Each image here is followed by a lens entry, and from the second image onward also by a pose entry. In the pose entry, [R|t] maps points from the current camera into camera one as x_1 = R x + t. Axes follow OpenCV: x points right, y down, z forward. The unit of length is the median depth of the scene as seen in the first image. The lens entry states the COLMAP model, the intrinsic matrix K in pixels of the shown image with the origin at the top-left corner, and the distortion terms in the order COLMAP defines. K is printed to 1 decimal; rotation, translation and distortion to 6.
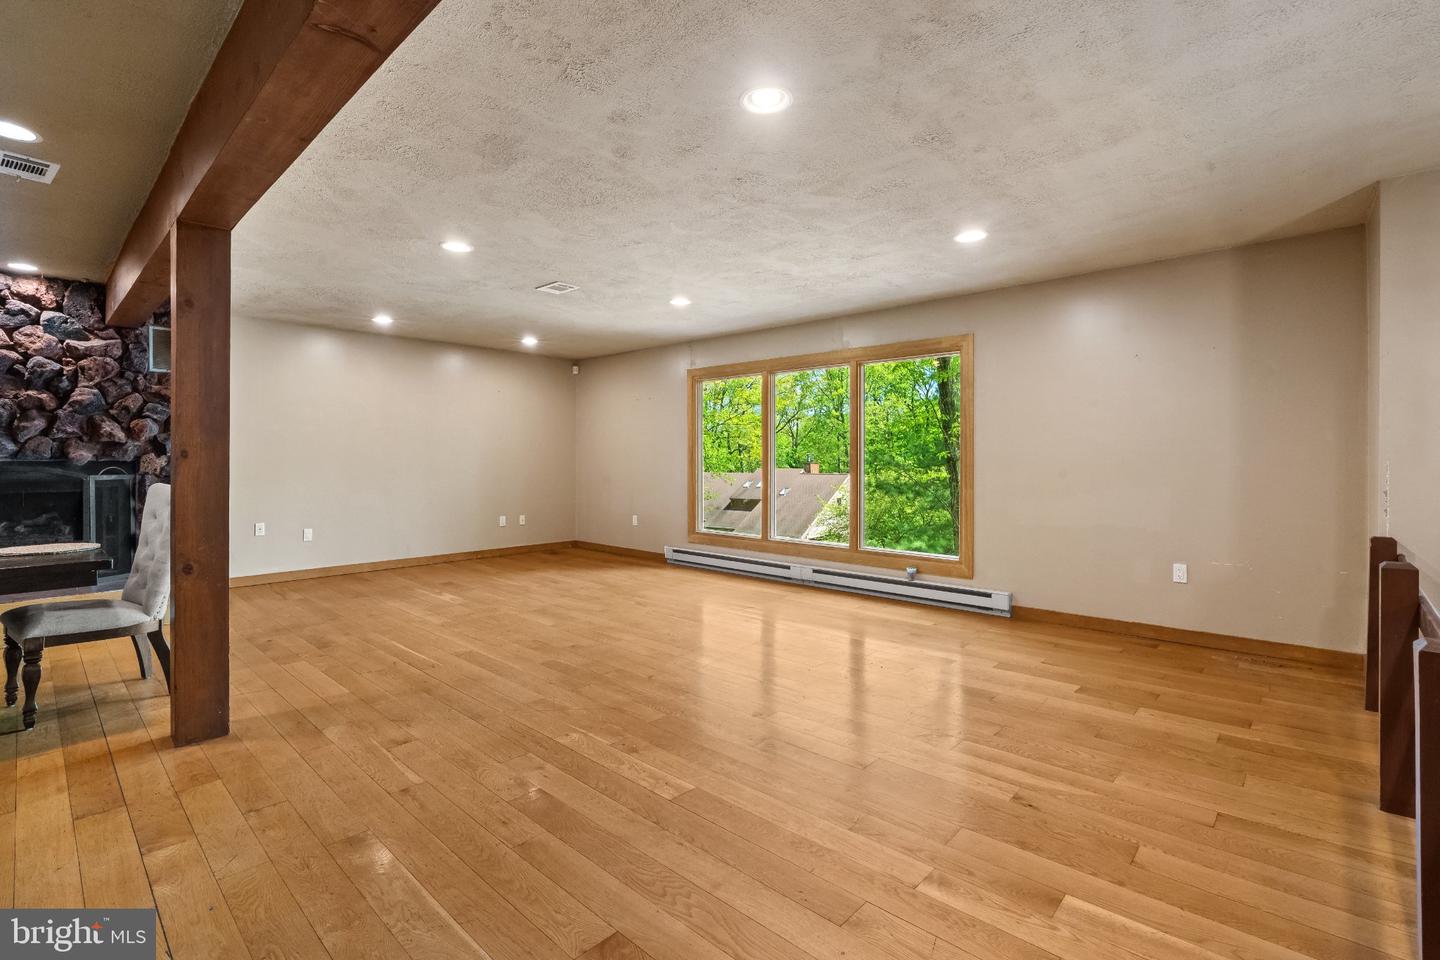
lens RADIAL K [[648.8, 0, 723.4], [0, 648.8, 462.2], [0, 0, 1]] dist [-0.004763, 0.000281]
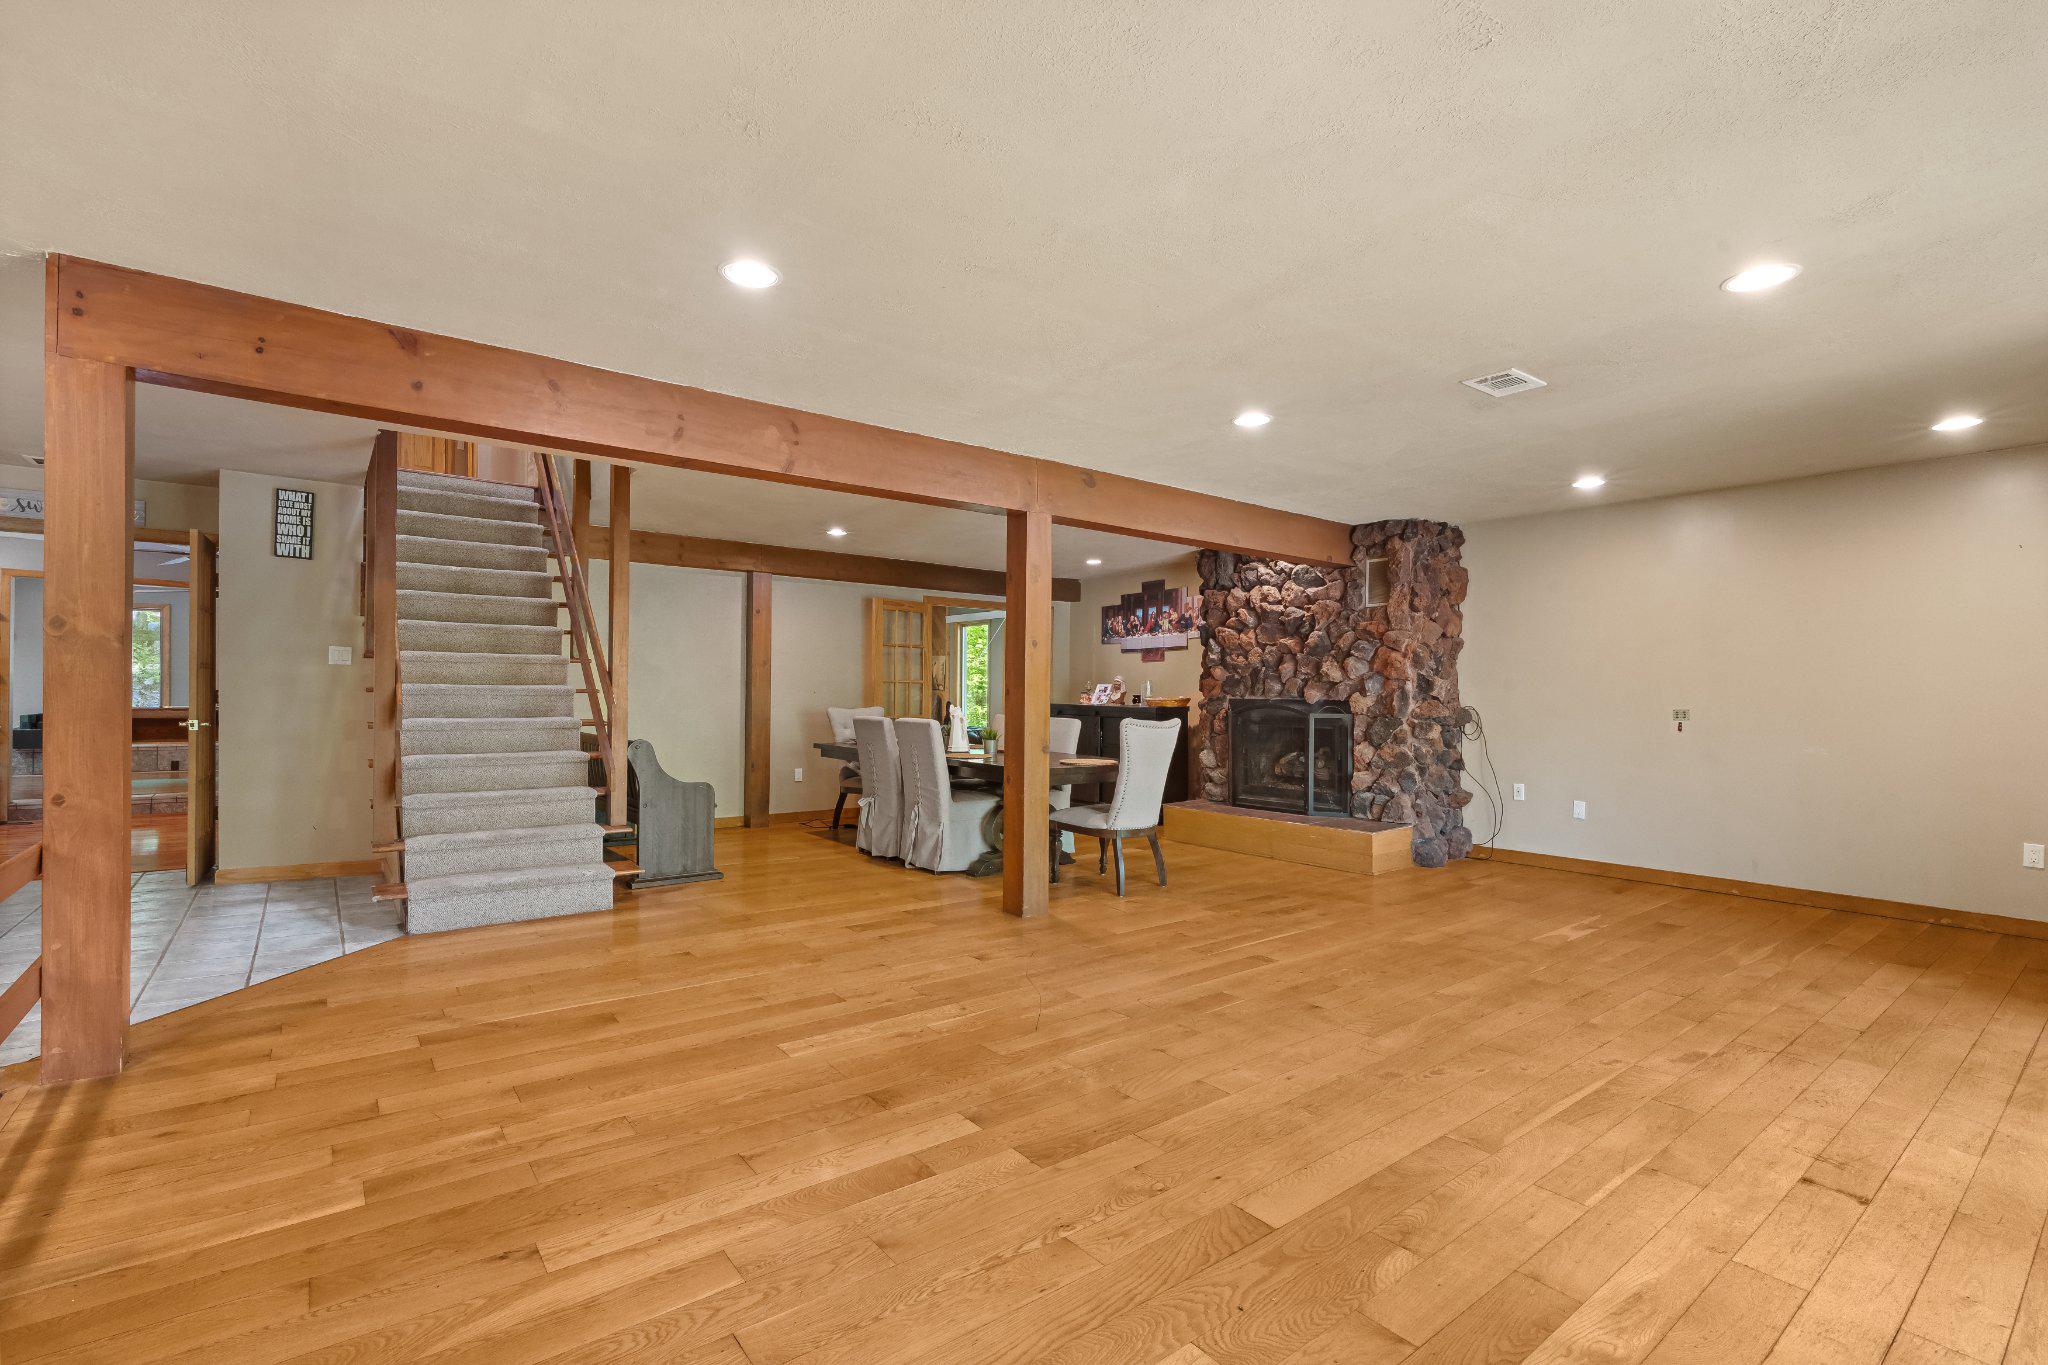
lens RADIAL K [[922.4, 0, 1013.3], [0, 922.4, 696.8], [0, 0, 1]] dist [-0.003702, 0.000614]
pose [[-0.170901, 0.002923, -0.985284, 0.780413], [-0.015057, 0.999871, 0.005578, -0.010025], [0.985173, 0.015789, -0.170835, 1.009152]]
